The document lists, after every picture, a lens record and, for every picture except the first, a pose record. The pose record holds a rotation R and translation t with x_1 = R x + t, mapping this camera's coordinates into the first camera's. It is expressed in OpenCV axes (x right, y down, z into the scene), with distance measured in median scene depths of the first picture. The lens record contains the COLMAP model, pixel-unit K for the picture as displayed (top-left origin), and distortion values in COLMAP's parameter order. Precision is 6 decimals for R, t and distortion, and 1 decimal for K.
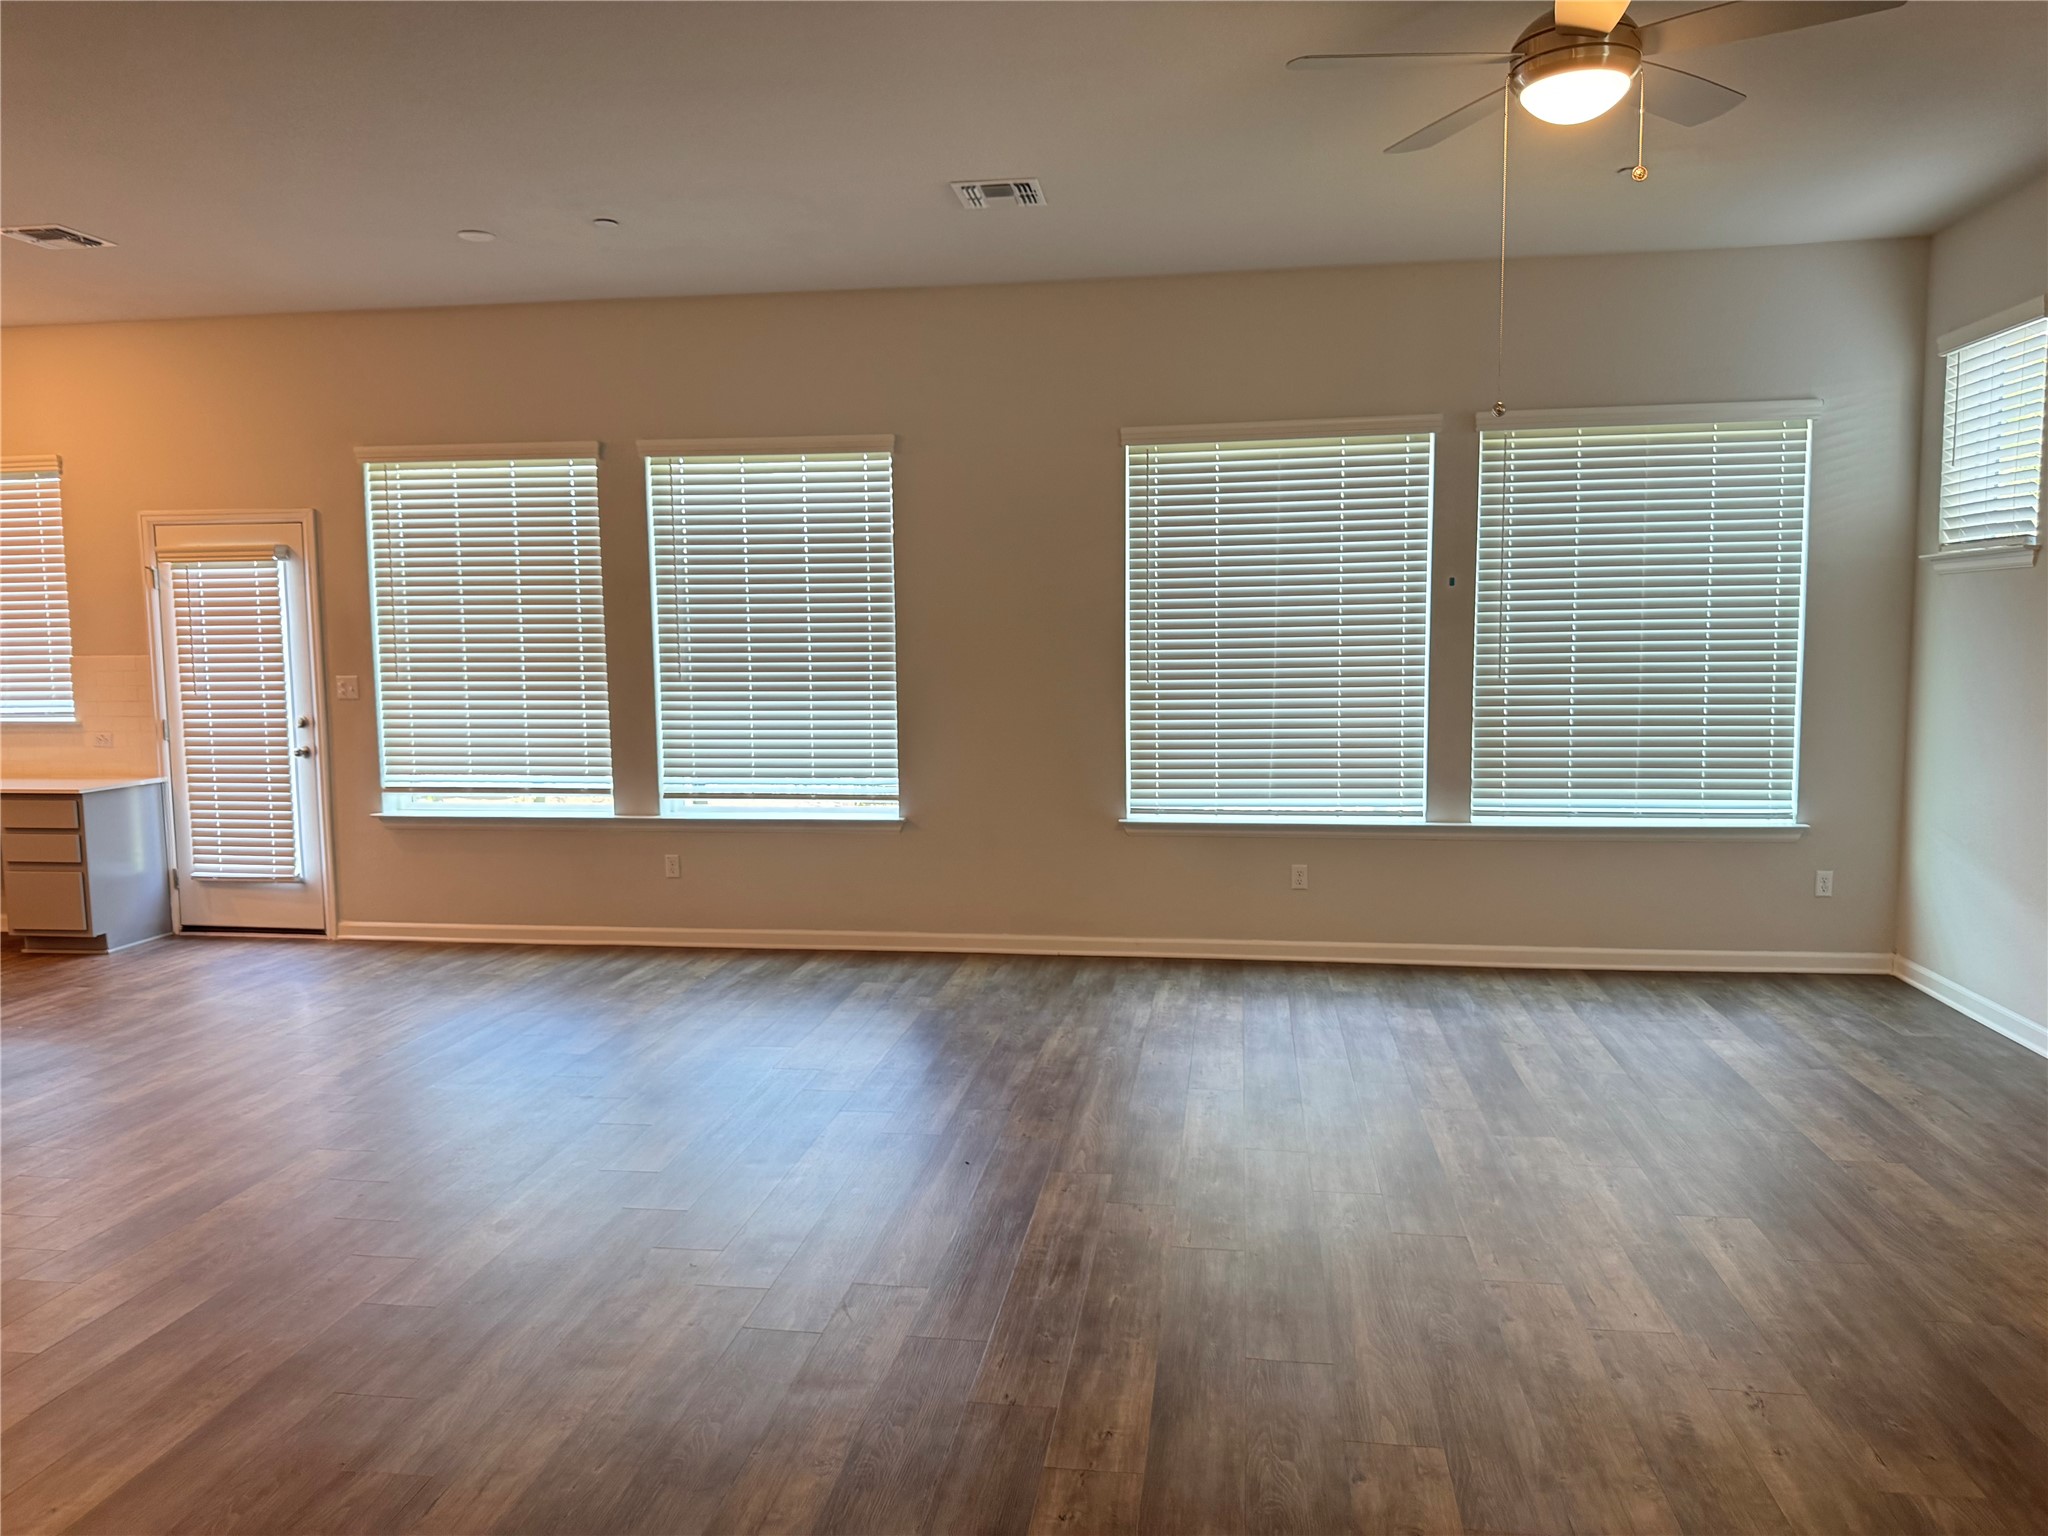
lens RADIAL K [[1430.3, 0, 1021.3], [0, 1430.3, 790.7], [0, 0, 1]] dist [0.142892, -0.205224]
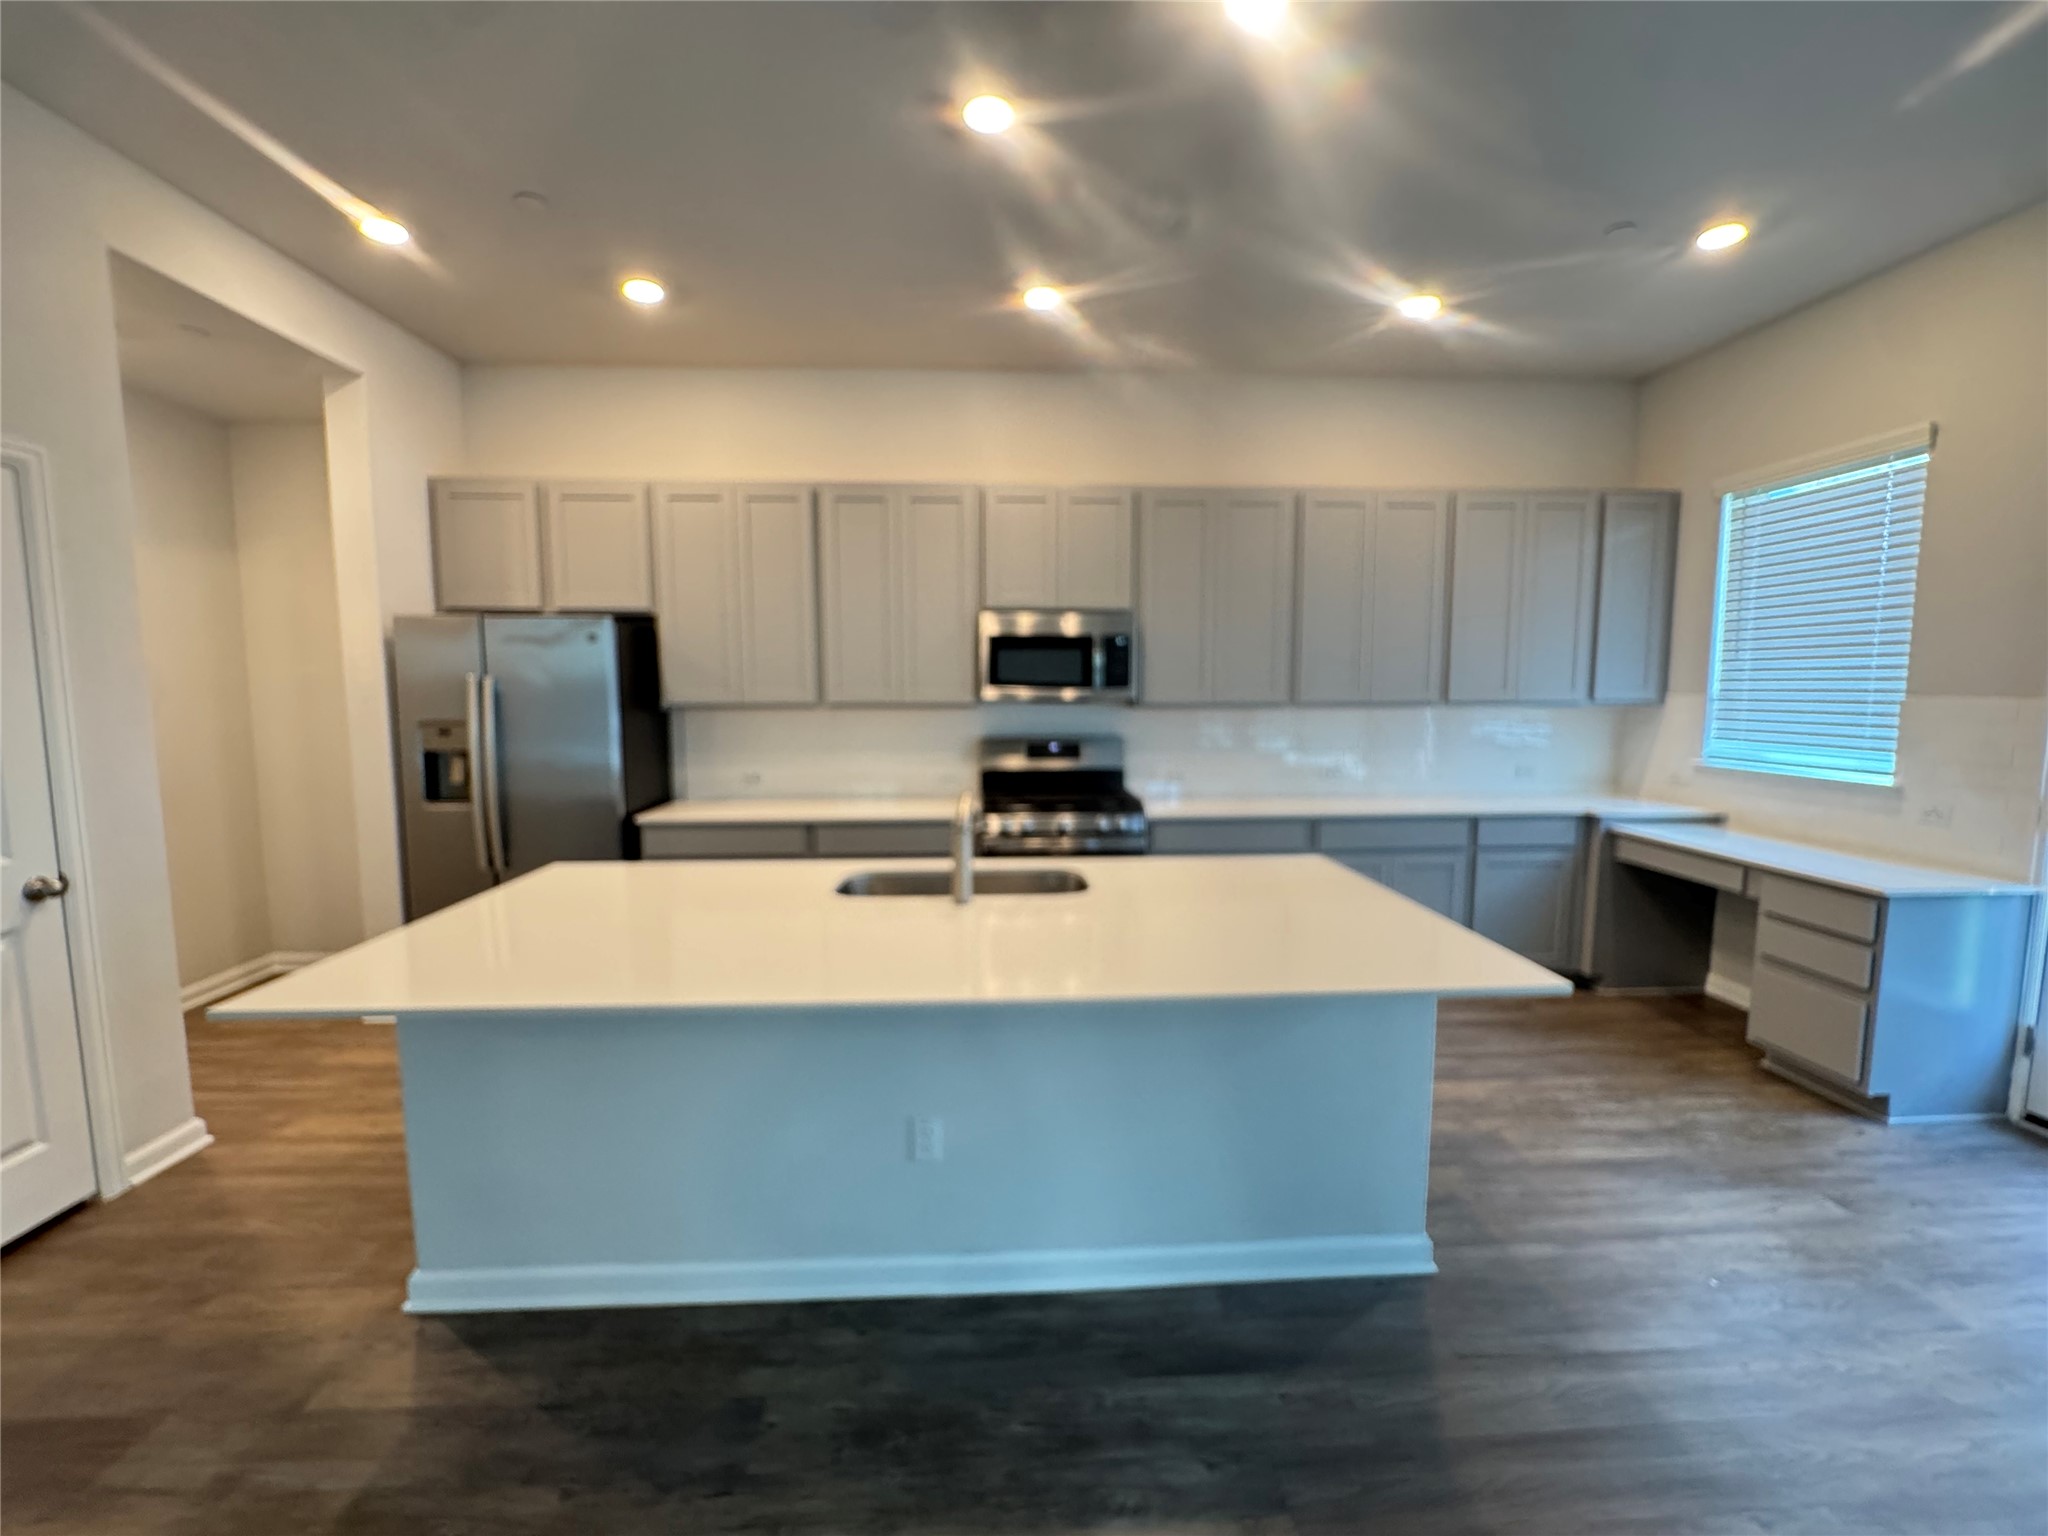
lens RADIAL K [[838.7, 0, 1024.0], [0, 838.7, 768.0], [0, 0, 1]] dist [-0.011569, -0.000118]
pose [[0.204333, 0.110444, -0.972651, -0.332760], [-0.109194, 0.989985, 0.089473, -0.045602], [0.972792, 0.087925, 0.214346, 0.485493]]
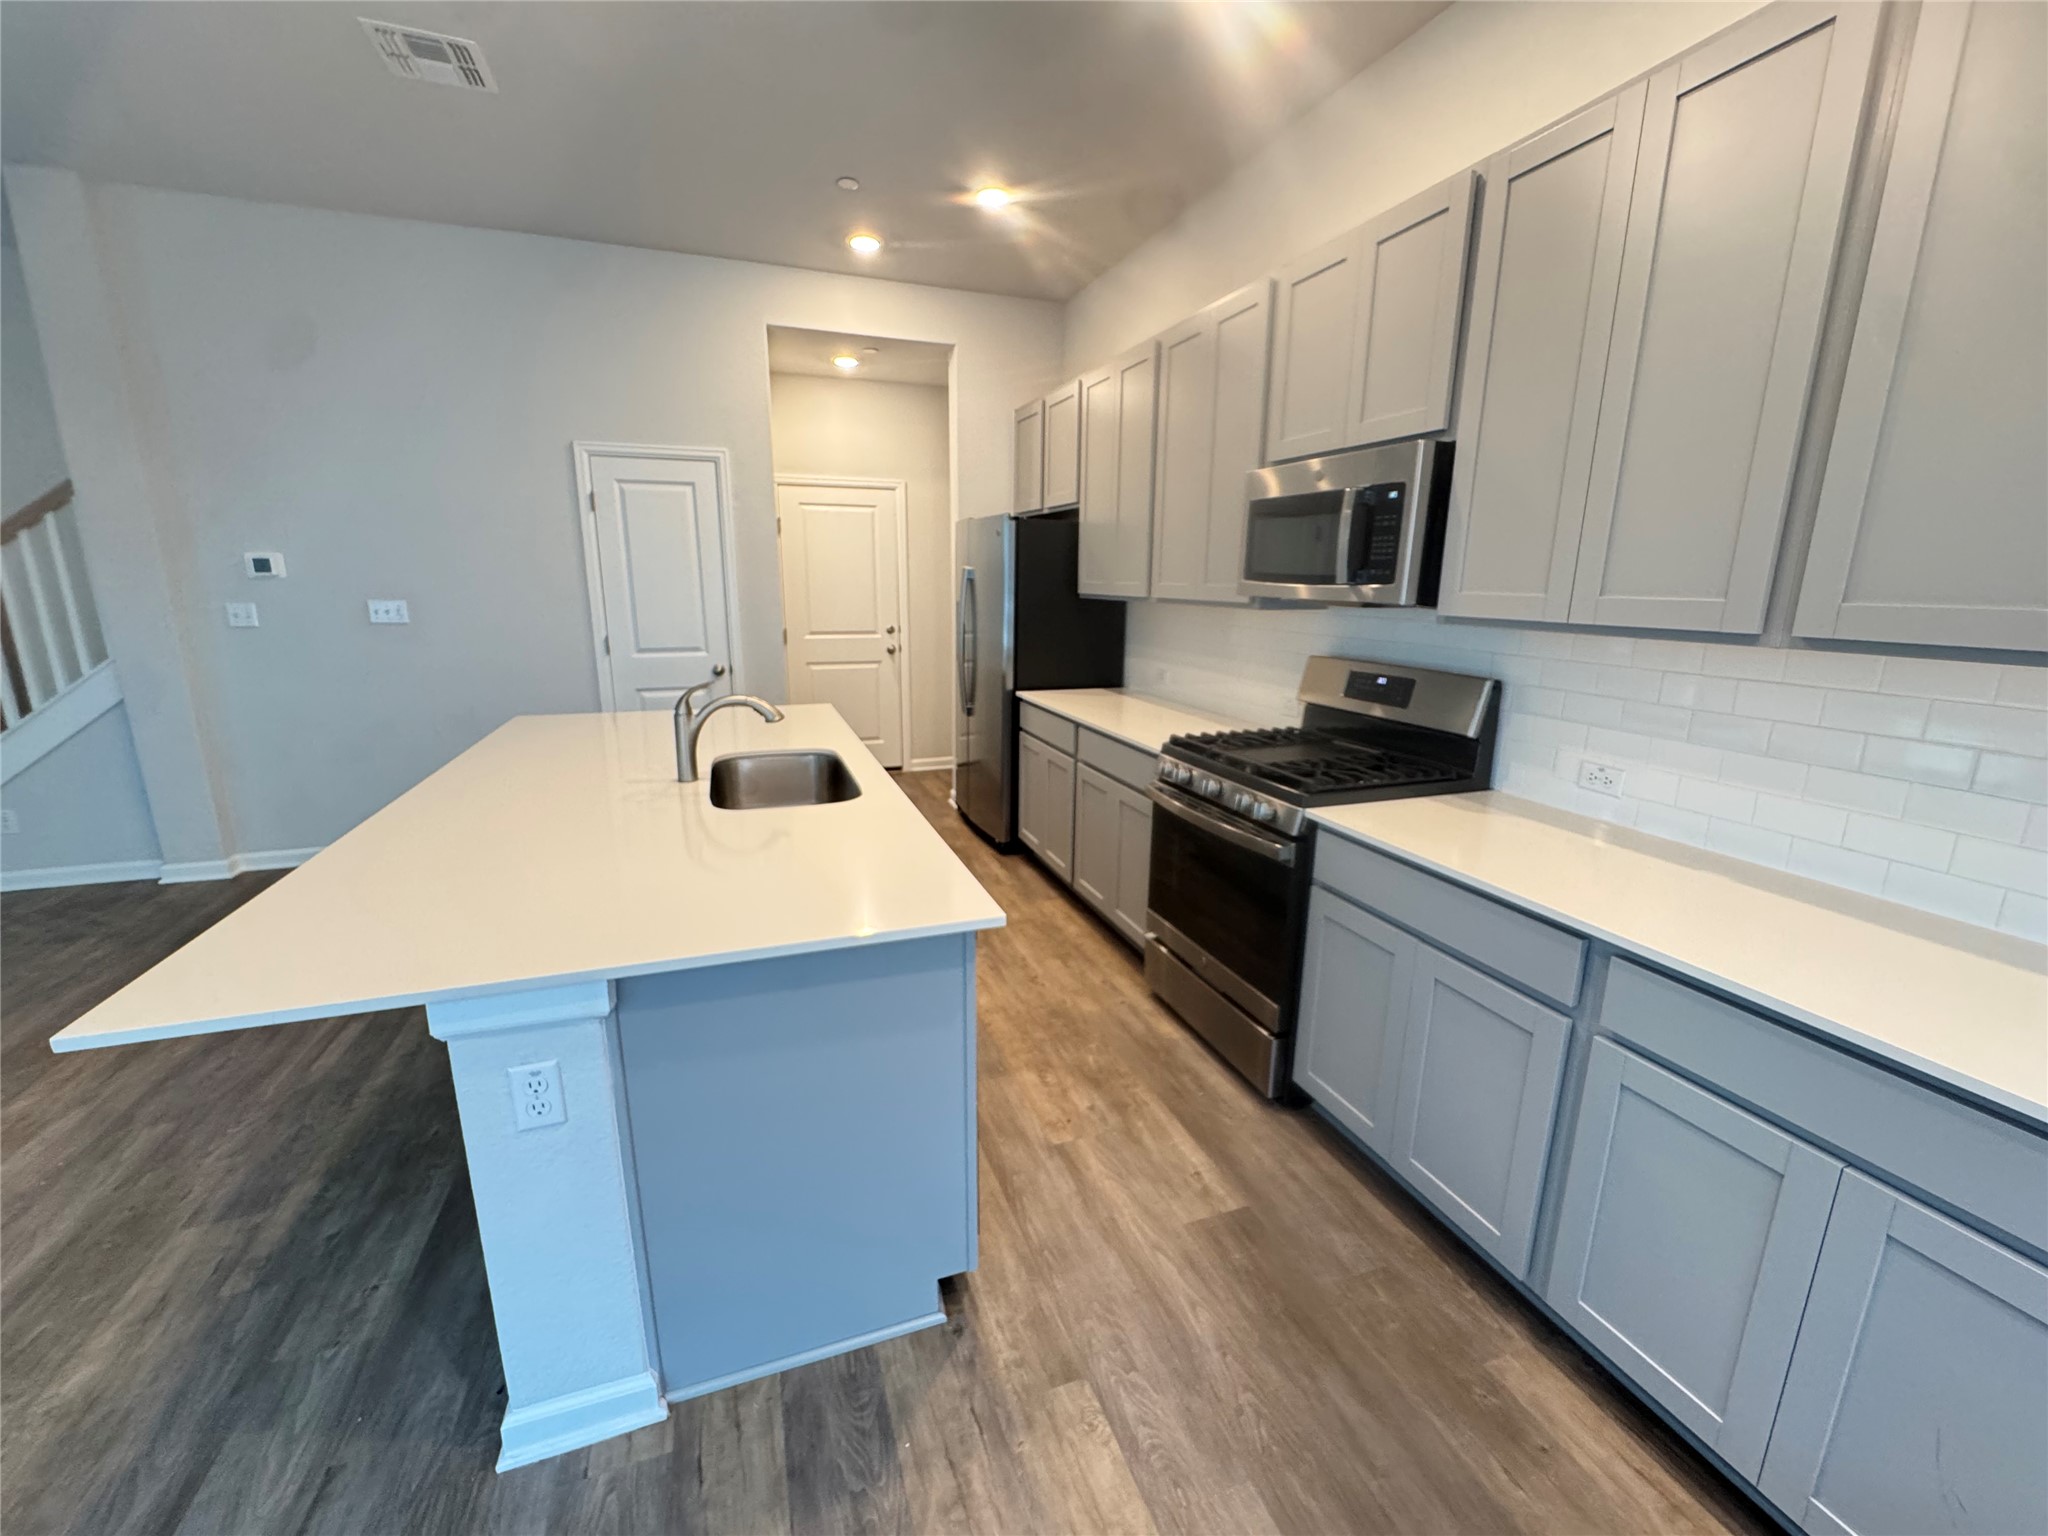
lens RADIAL K [[825.4, 0, 1024.0], [0, 825.4, 768.0], [0, 0, 1]] dist [-0.009731, 0.000062]
pose [[-0.876048, 0.110886, -0.469302, -0.601975], [-0.054149, 0.944428, 0.324228, -0.082233], [0.479174, 0.309452, -0.821360, 0.865093]]
